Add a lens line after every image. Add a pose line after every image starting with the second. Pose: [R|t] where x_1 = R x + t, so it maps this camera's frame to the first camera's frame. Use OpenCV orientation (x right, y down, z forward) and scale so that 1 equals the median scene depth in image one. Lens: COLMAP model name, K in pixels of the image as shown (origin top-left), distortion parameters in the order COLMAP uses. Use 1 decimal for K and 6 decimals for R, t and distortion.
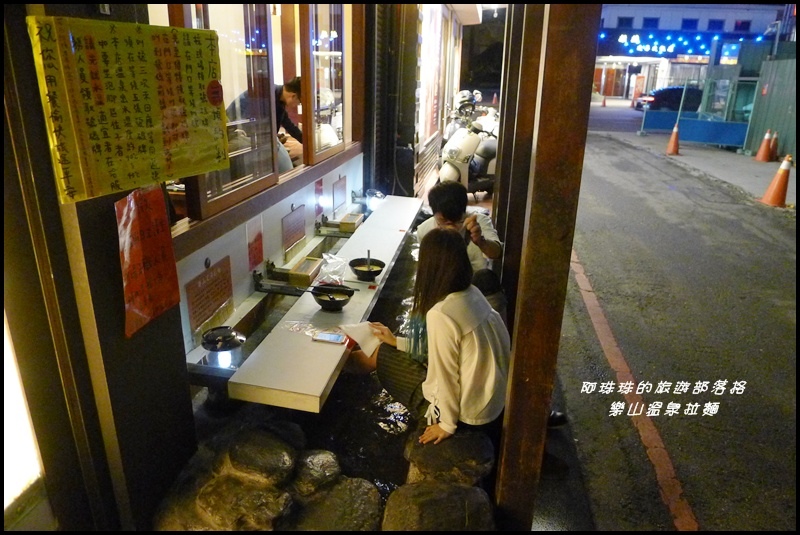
lens RADIAL K [[565.5, 0, 399.8], [0, 565.5, 266.2], [0, 0, 1]] dist [0.005130, -0.006290]
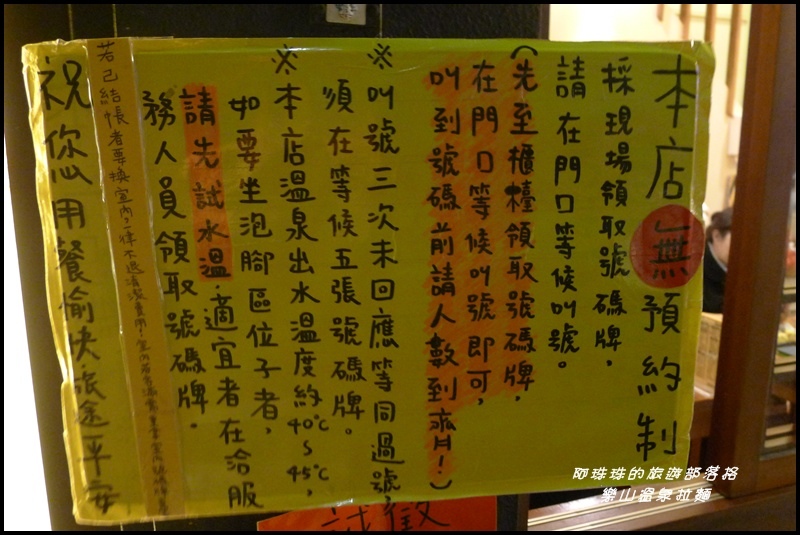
lens RADIAL K [[730.3, 0, 399.1], [0, 730.3, 261.9], [0, 0, 1]] dist [-0.065756, -0.002632]
pose [[0.532509, 0.157046, -0.831728, -0.104812], [-0.267029, 0.963626, 0.010987, -0.314872], [0.803200, 0.216245, 0.555075, 0.809142]]
